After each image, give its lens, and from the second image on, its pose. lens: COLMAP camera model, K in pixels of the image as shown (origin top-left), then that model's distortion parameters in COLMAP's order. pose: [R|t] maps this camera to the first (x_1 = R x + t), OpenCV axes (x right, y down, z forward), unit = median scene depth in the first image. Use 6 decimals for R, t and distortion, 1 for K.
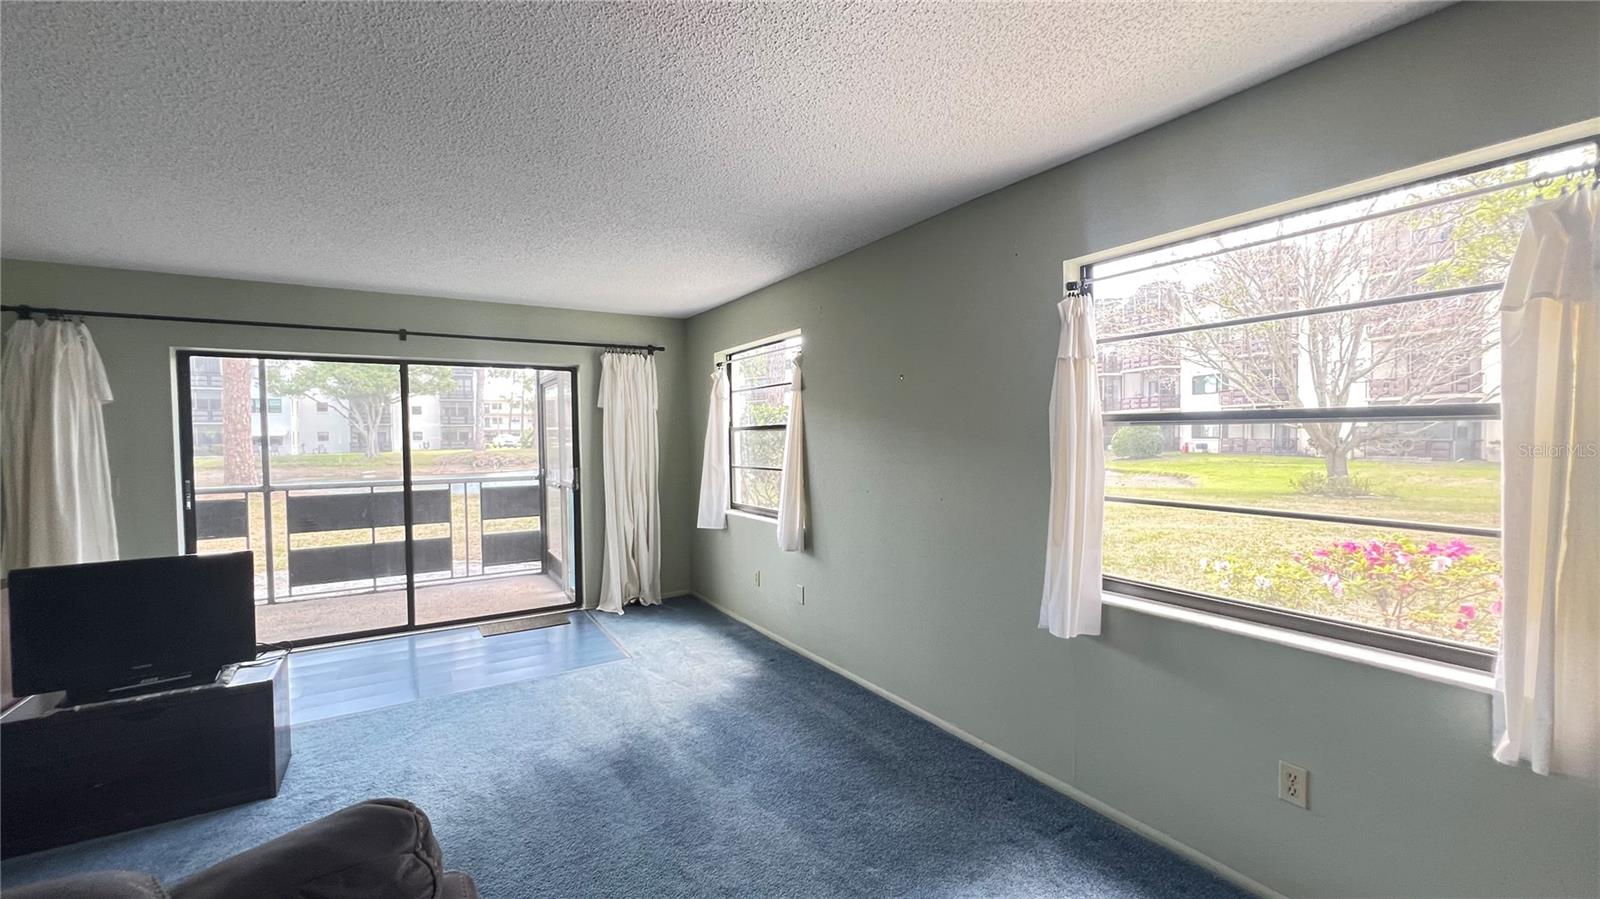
lens RADIAL K [[642.3, 0, 800.1], [0, 642.3, 456.4], [0, 0, 1]] dist [-0.001146, 0.000619]
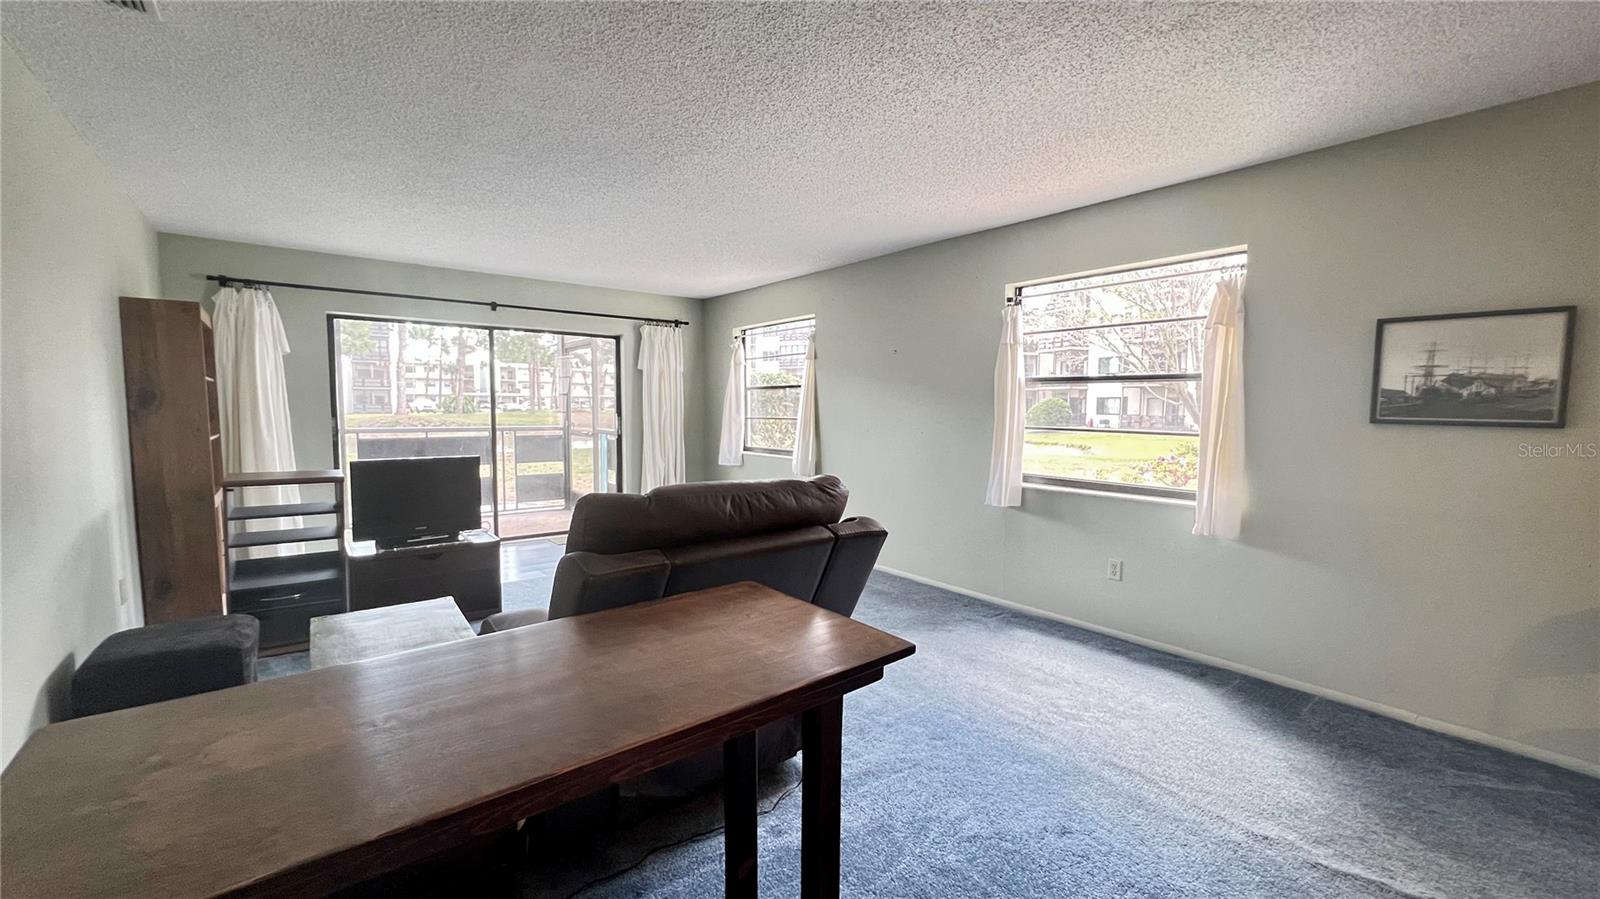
lens RADIAL K [[637.5, 0, 799.3], [0, 637.5, 455.5], [0, 0, 1]] dist [-0.000882, 0.000970]
pose [[0.993825, 0.010717, 0.110436, -0.169758], [-0.015445, 0.998996, 0.042050, 0.043502], [-0.109875, -0.043496, 0.992993, -0.340758]]
